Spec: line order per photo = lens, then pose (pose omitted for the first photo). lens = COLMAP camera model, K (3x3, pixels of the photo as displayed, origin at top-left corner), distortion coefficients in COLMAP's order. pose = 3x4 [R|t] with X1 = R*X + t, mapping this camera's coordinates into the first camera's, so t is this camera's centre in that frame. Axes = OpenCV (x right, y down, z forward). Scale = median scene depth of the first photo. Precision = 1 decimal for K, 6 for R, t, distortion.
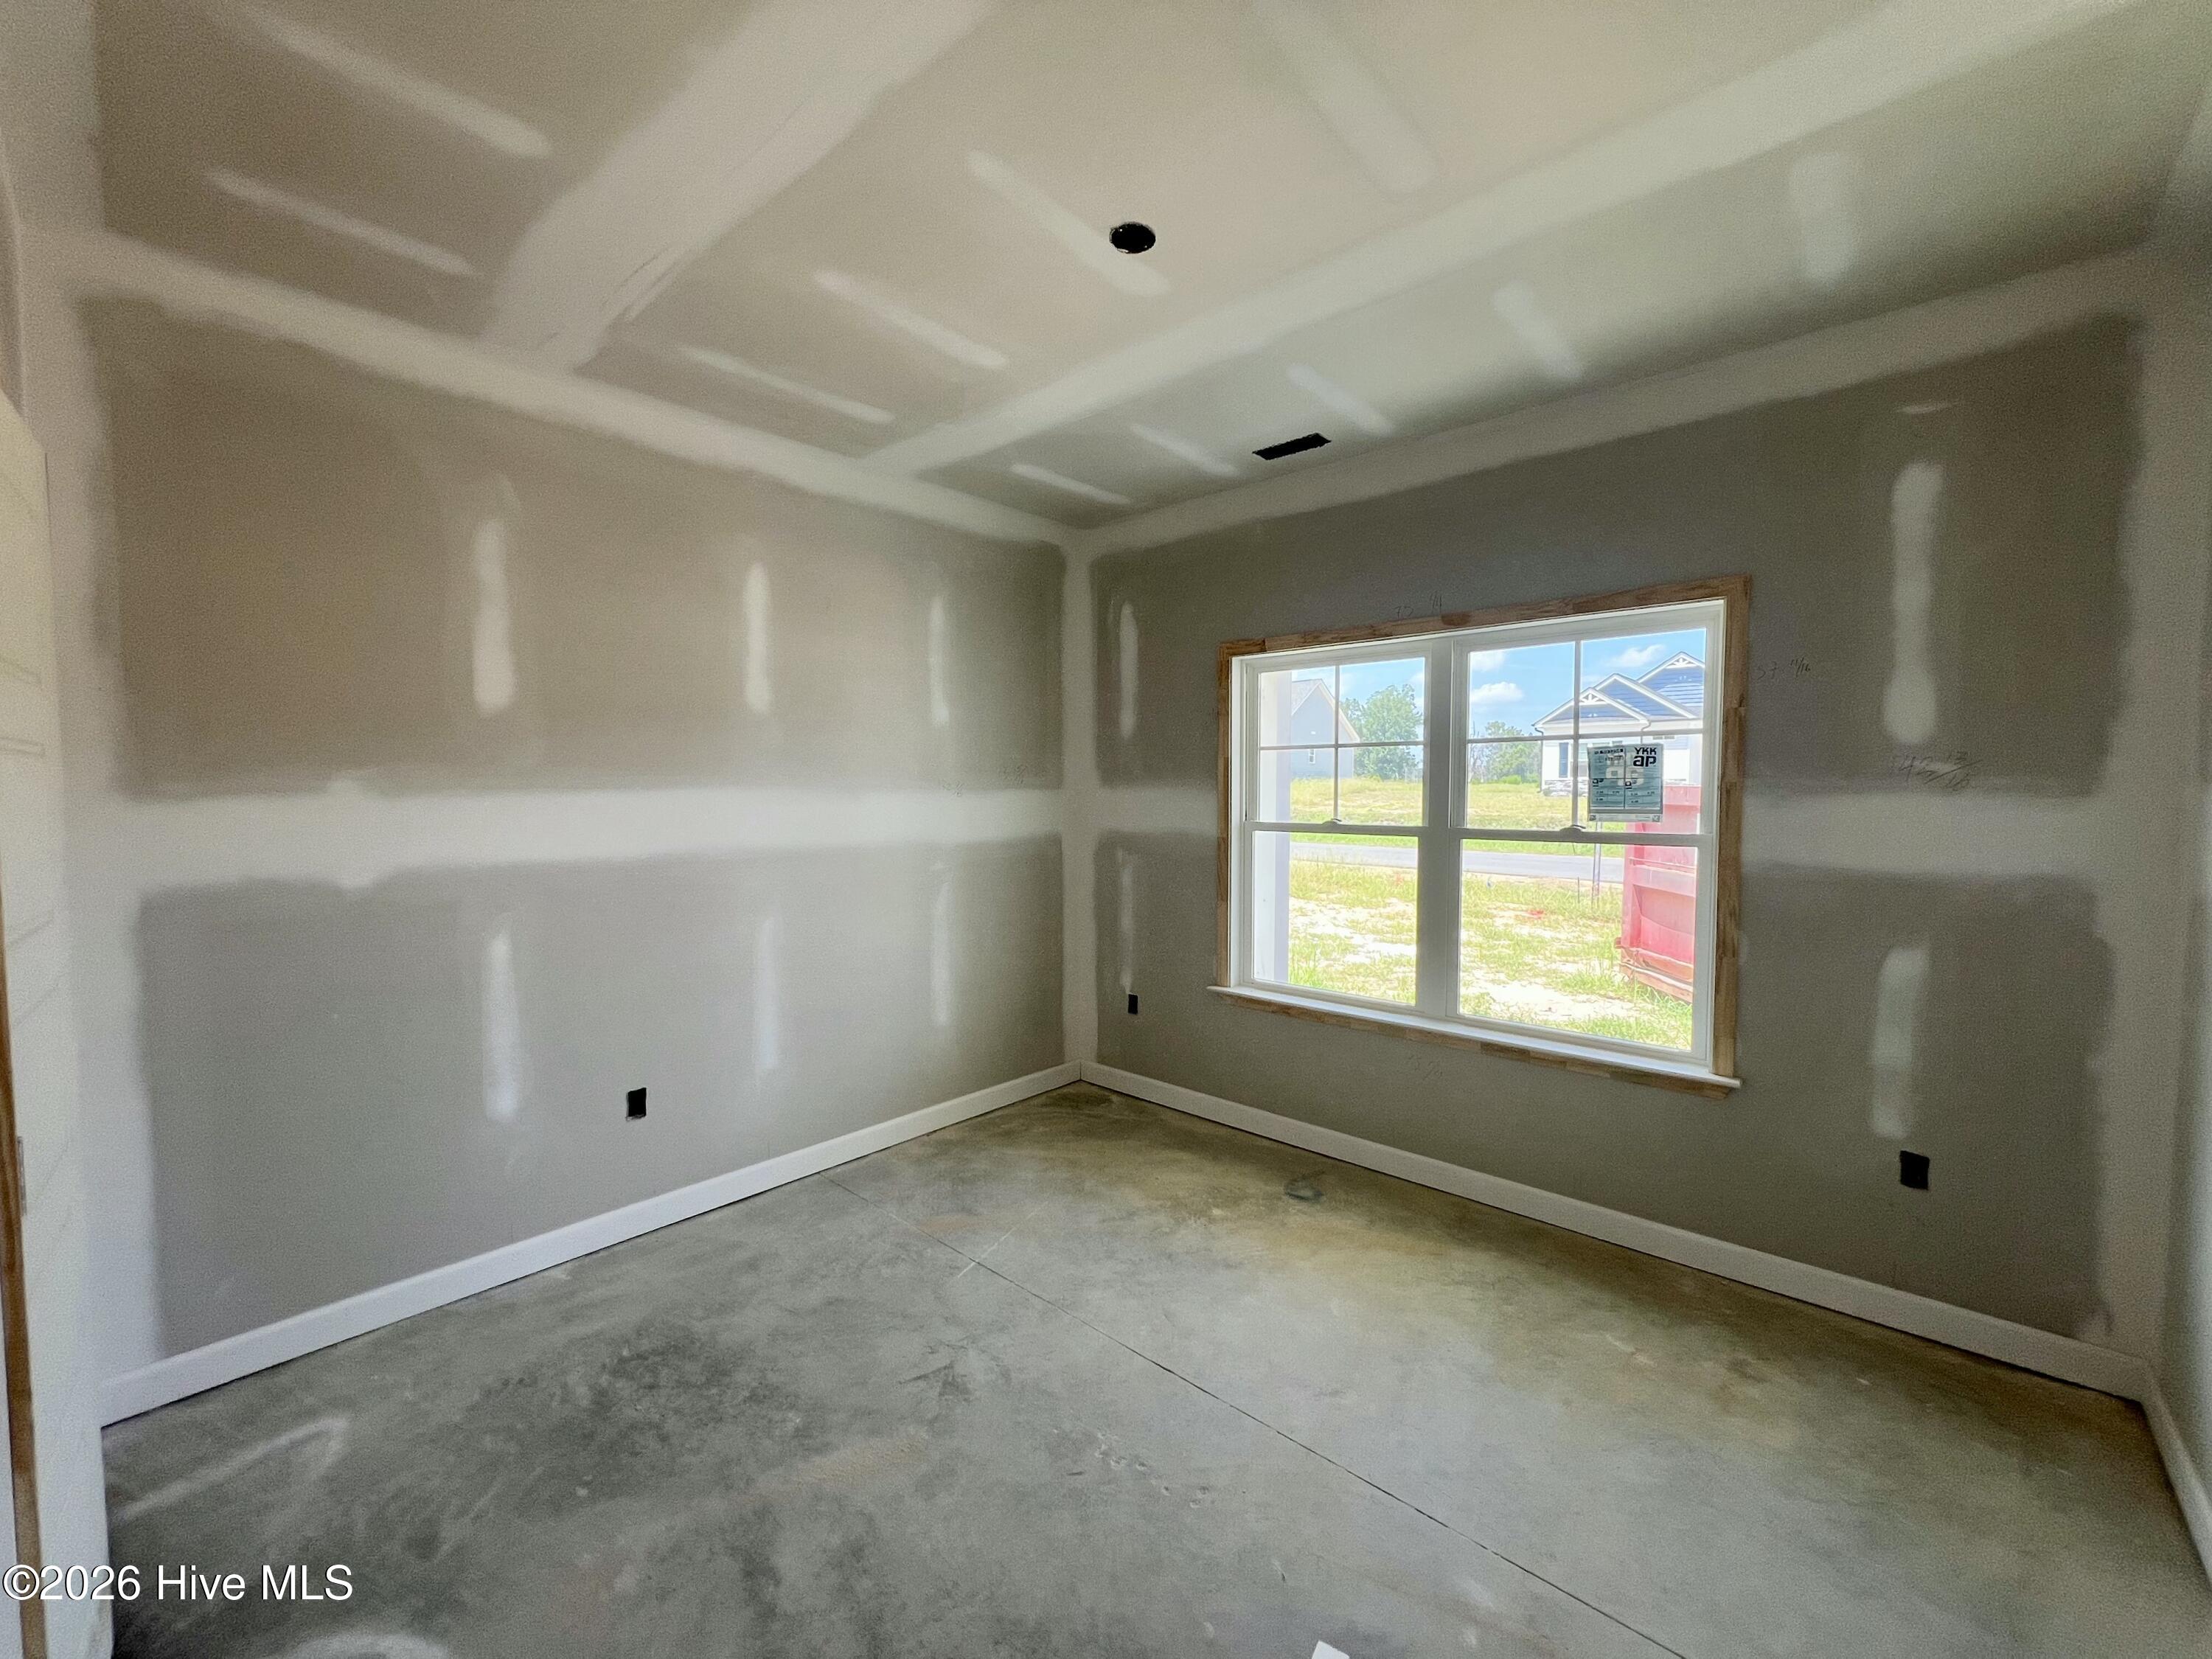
lens RADIAL K [[882.7, 0, 1115.1], [0, 882.7, 838.4], [0, 0, 1]] dist [-0.002947, -0.000553]
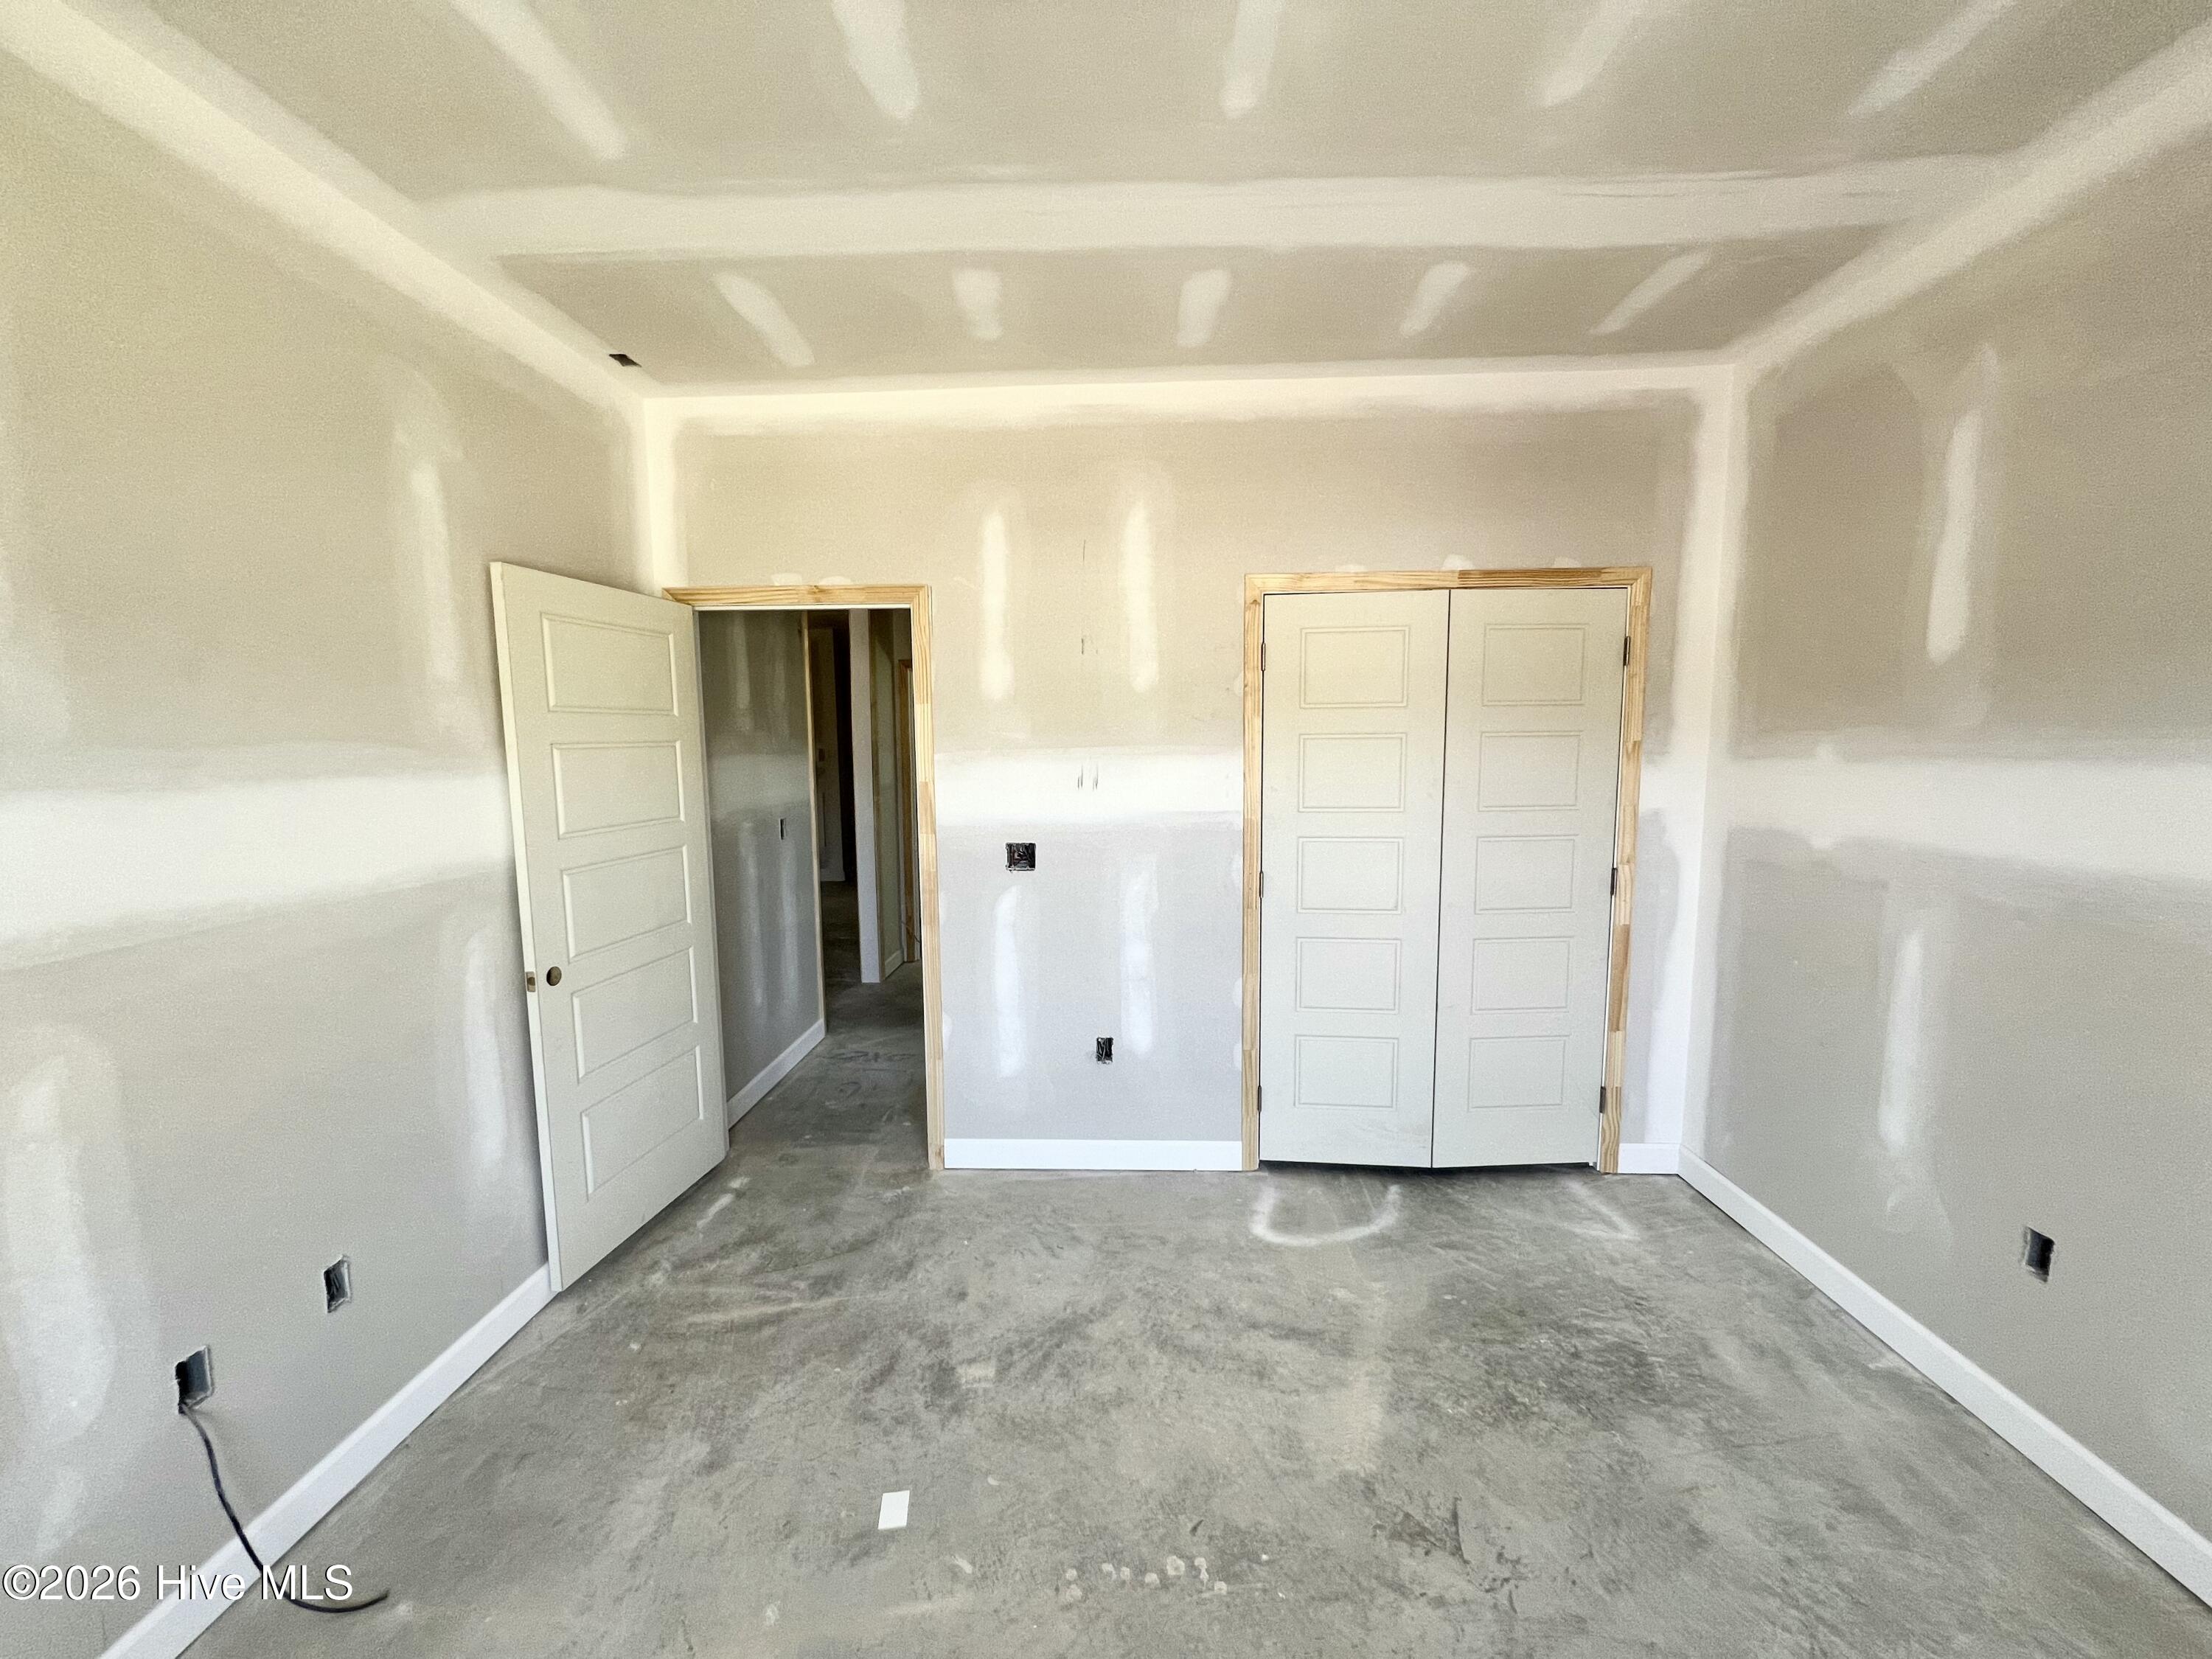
lens RADIAL K [[882.7, 0, 1103.3], [0, 882.7, 836.3], [0, 0, 1]] dist [-0.002947, -0.000553]
pose [[-0.775048, 0.081239, -0.626659, 0.481462], [-0.024165, 0.987166, 0.157861, -0.111957], [0.631441, 0.137493, -0.763137, 1.358499]]
